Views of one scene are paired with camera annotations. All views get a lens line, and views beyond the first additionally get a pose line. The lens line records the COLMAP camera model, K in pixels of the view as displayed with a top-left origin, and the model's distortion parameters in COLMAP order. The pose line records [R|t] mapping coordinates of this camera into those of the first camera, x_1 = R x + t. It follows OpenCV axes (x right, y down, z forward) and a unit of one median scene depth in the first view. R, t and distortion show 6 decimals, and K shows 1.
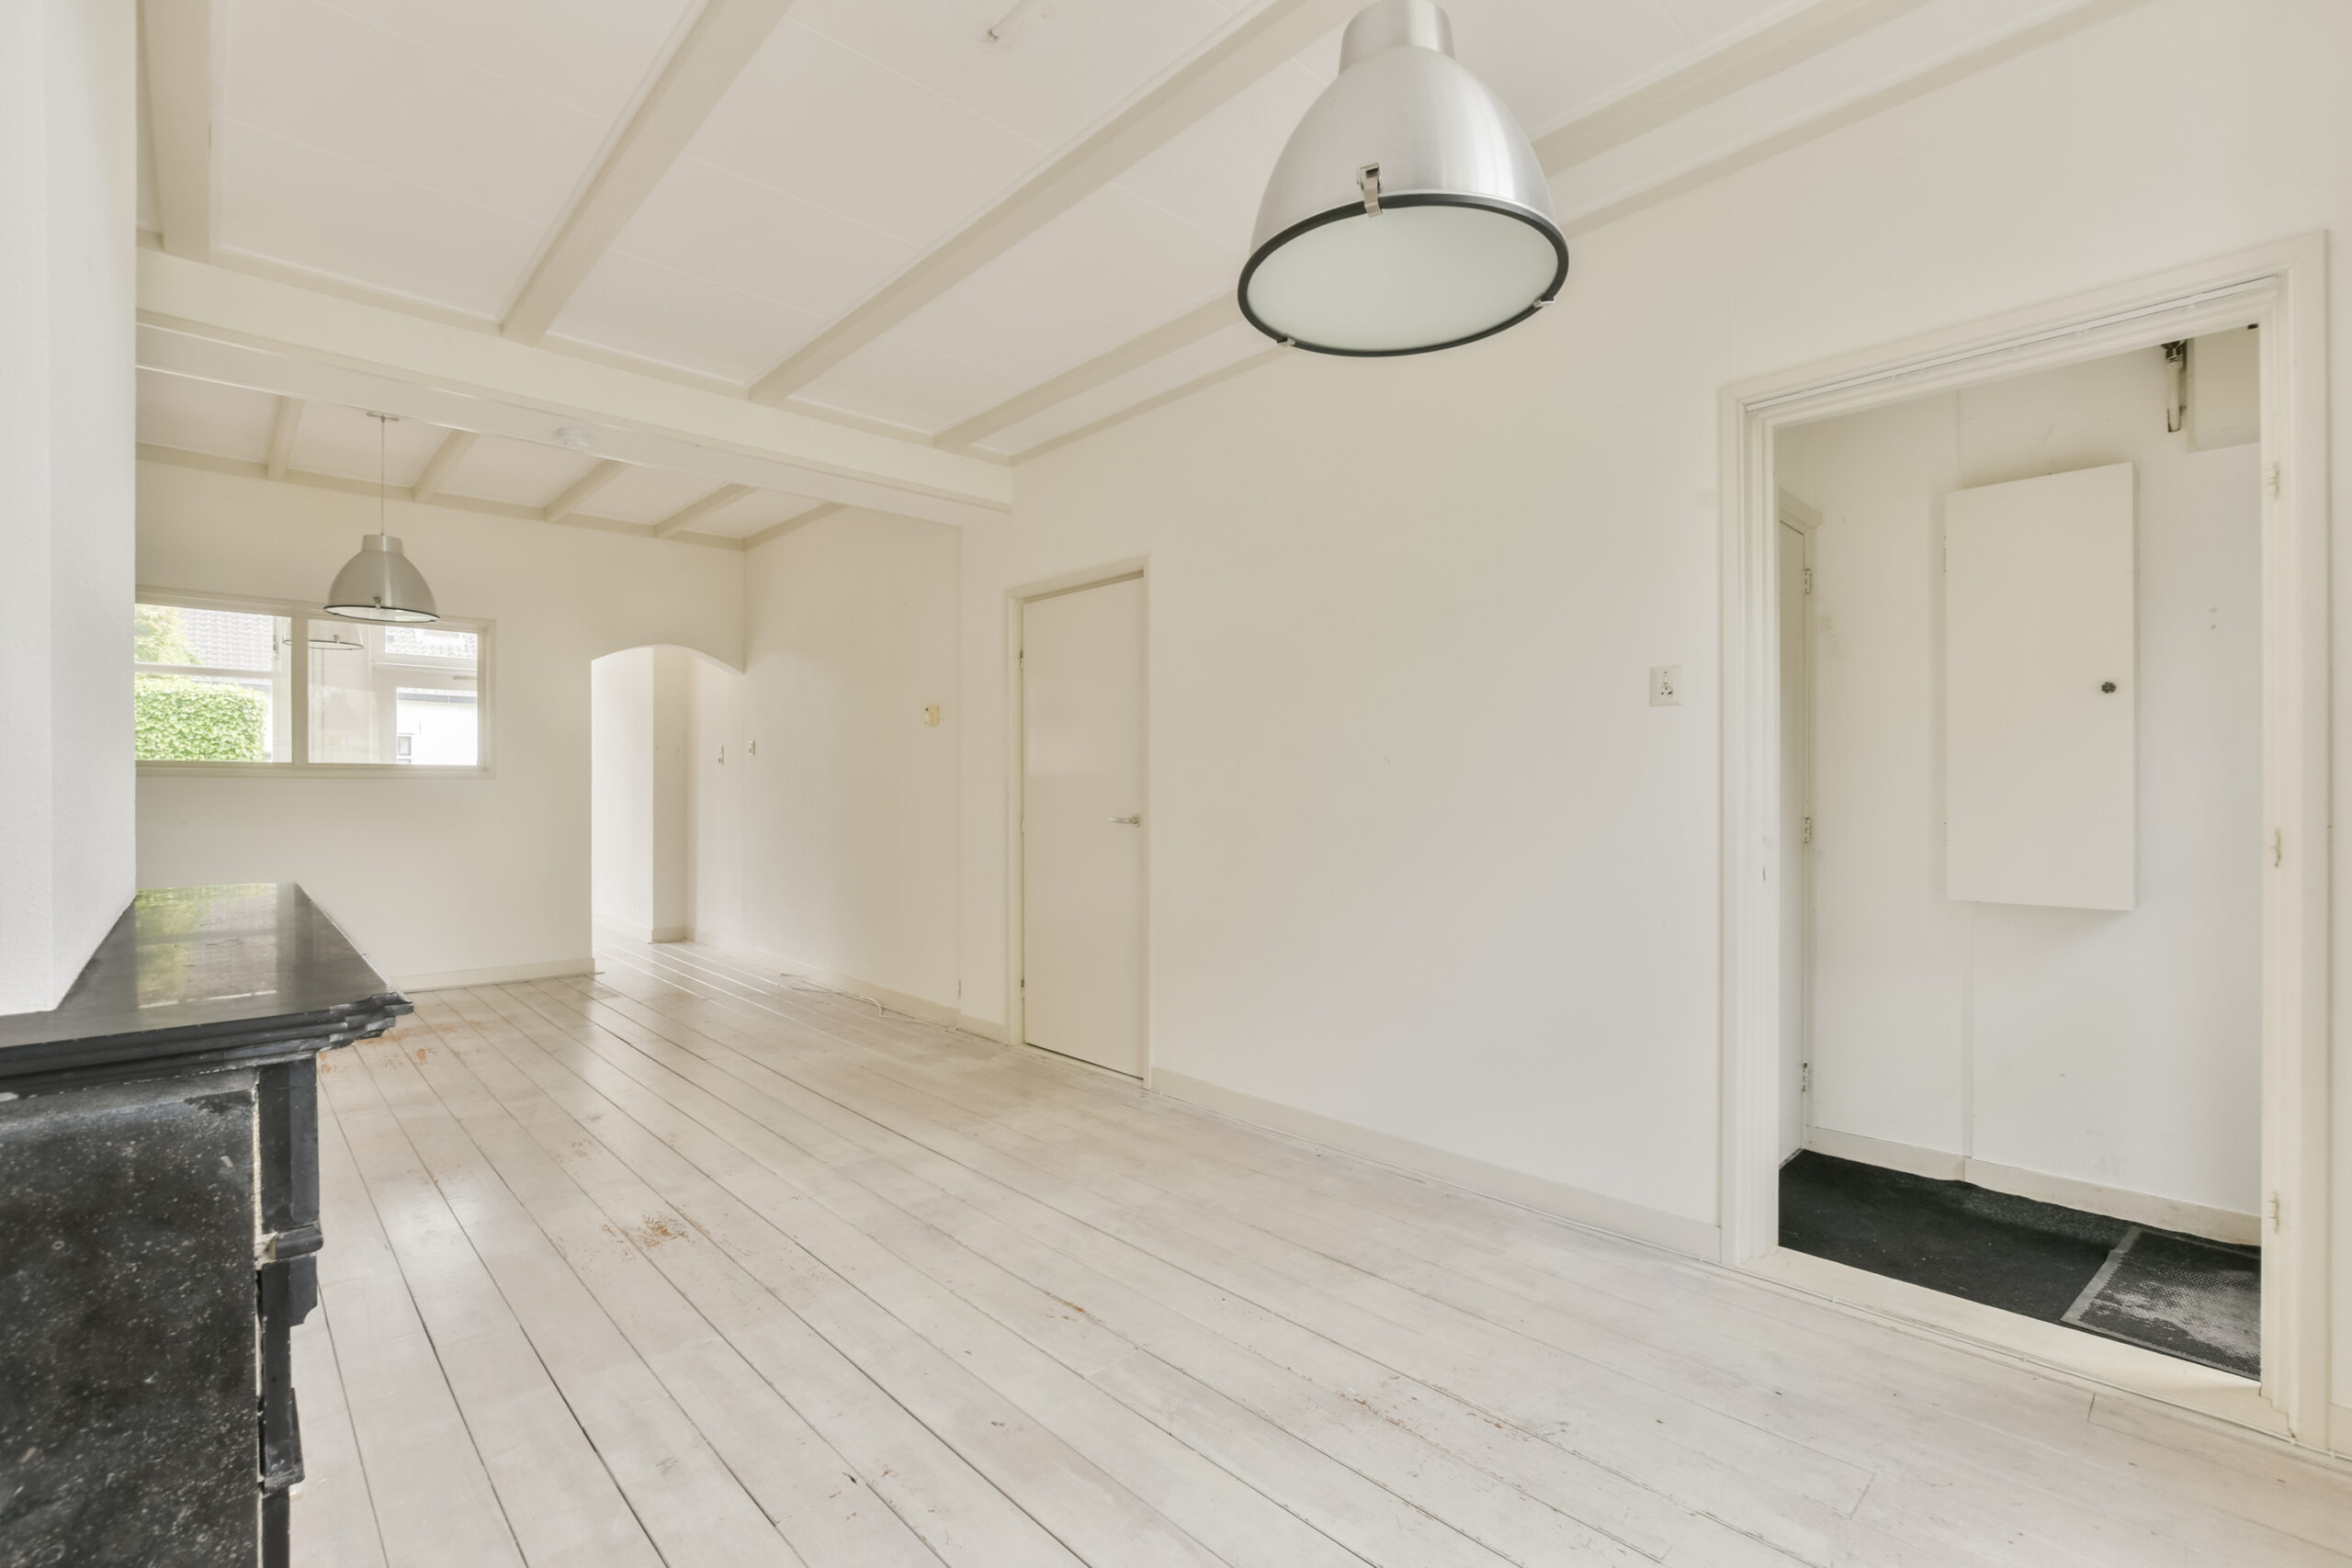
lens RADIAL K [[1092.3, 0, 1169.7], [0, 1092.3, 788.8], [0, 0, 1]] dist [-0.012581, 0.012372]
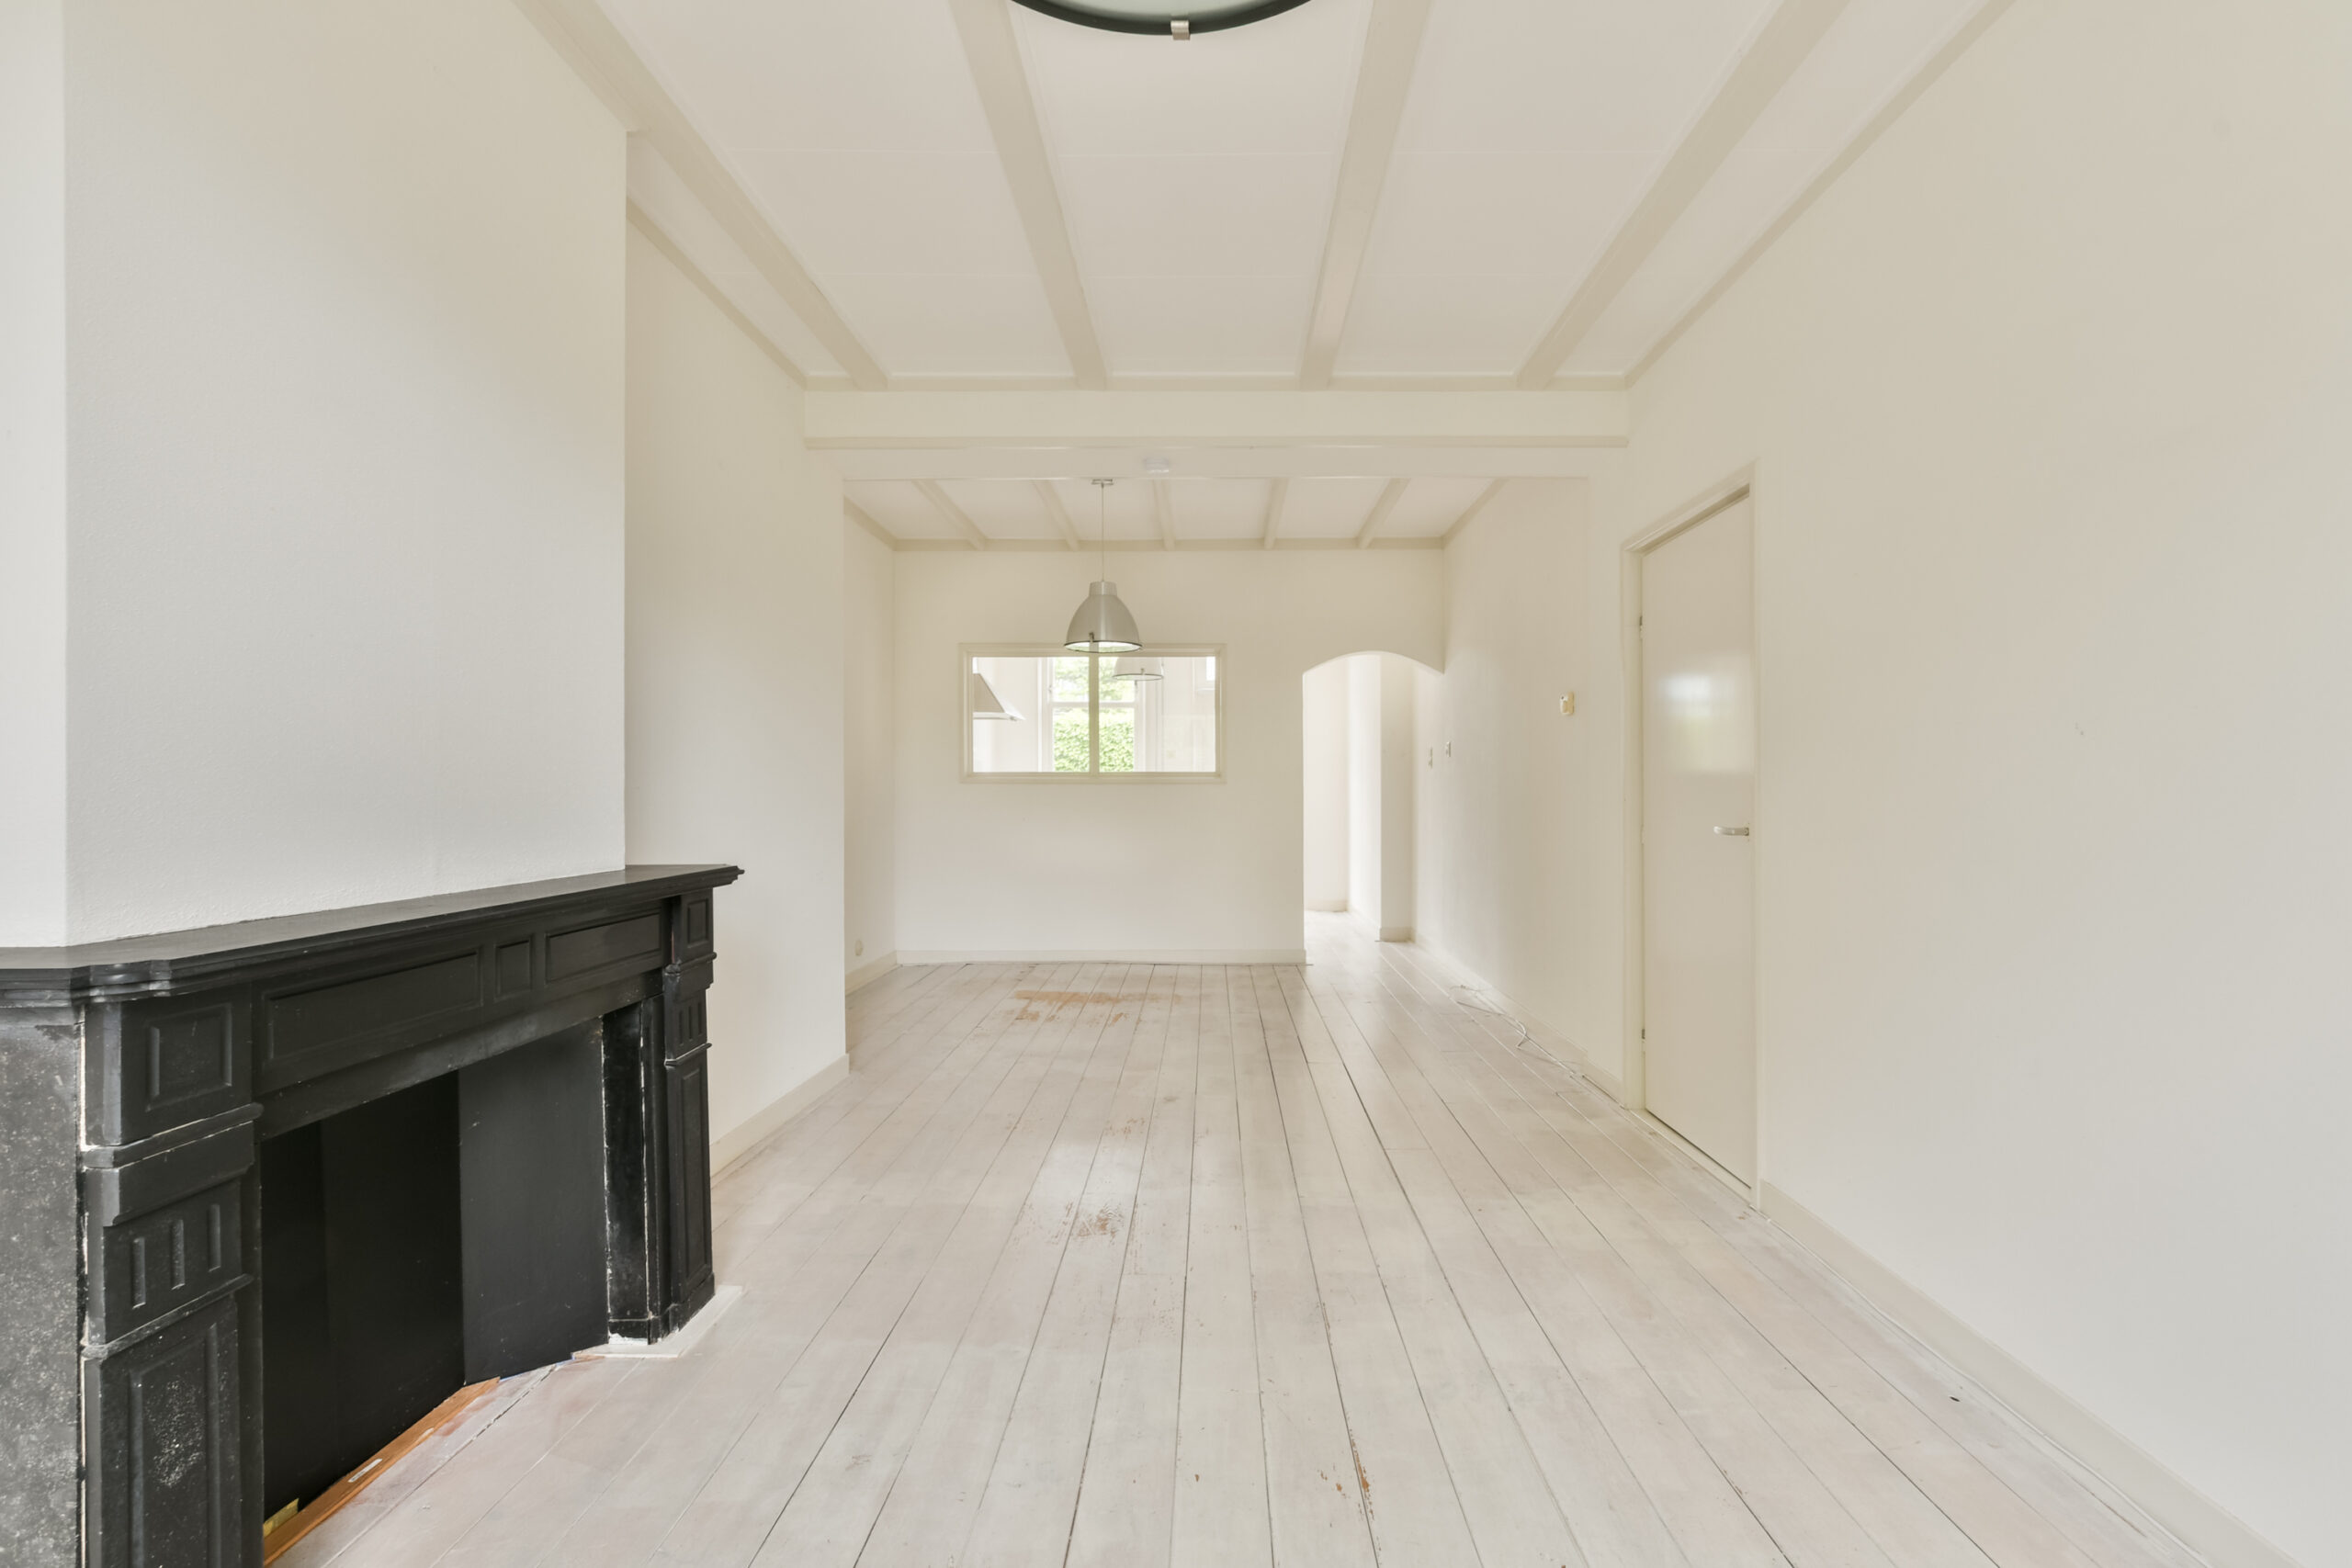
lens RADIAL K [[1092.3, 0, 1169.7], [0, 1092.3, 788.8], [0, 0, 1]] dist [-0.012581, 0.012372]
pose [[0.711946, -0.005041, -0.702216, 0.216146], [0.002031, 0.999985, -0.005120, 0.003785], [0.702231, 0.002218, 0.711946, 0.233653]]
